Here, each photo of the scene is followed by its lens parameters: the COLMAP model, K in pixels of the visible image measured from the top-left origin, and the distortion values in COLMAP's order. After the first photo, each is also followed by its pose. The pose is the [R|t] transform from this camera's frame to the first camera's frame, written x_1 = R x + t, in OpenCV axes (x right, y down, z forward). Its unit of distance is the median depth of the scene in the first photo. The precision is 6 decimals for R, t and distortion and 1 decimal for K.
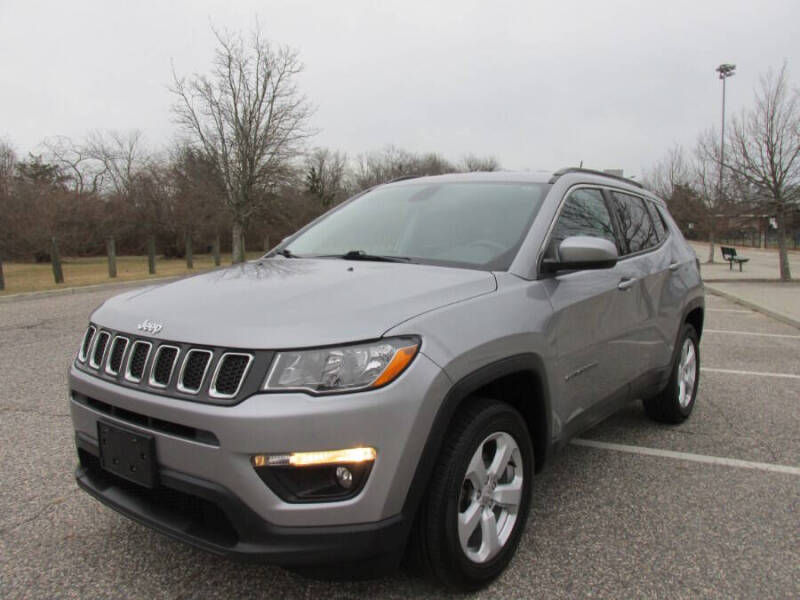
lens RADIAL K [[658.0, 0, 406.4], [0, 658.0, 299.3], [0, 0, 1]] dist [-0.025941, -0.007062]
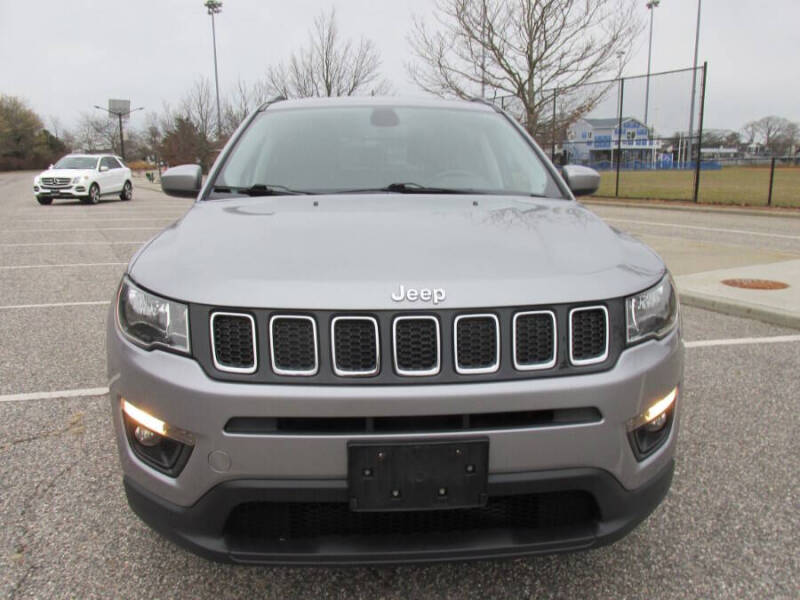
lens RADIAL K [[658.0, 0, 406.4], [0, 658.0, 299.3], [0, 0, 1]] dist [-0.025941, -0.007062]
pose [[0.749664, -0.133311, 0.648253, -0.687694], [0.069549, 0.989948, 0.123151, -0.032261], [-0.658155, -0.047237, 0.751399, 0.382967]]
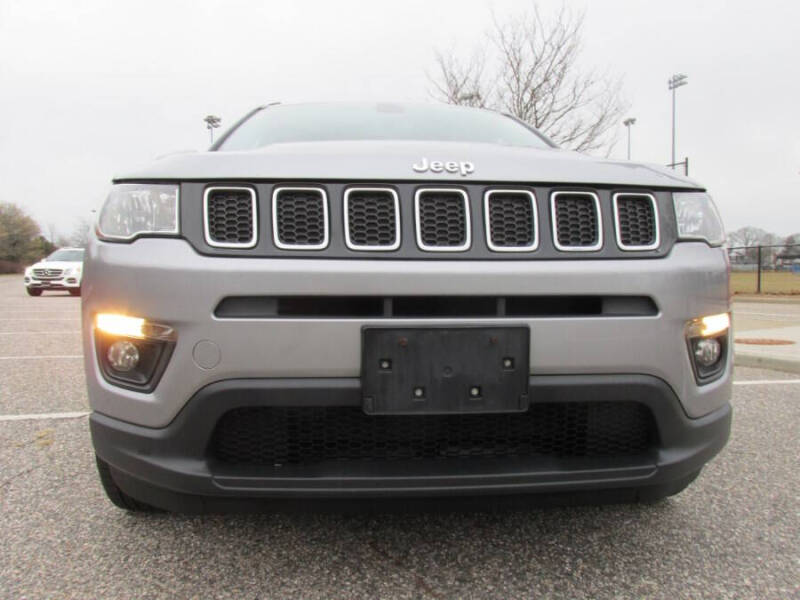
lens RADIAL K [[658.0, 0, 406.4], [0, 658.0, 299.3], [0, 0, 1]] dist [-0.025941, -0.007062]
pose [[0.739161, -0.025337, 0.673052, -0.670490], [0.067209, 0.997079, -0.036276, 0.150027], [-0.670167, 0.072049, 0.738705, 0.460386]]
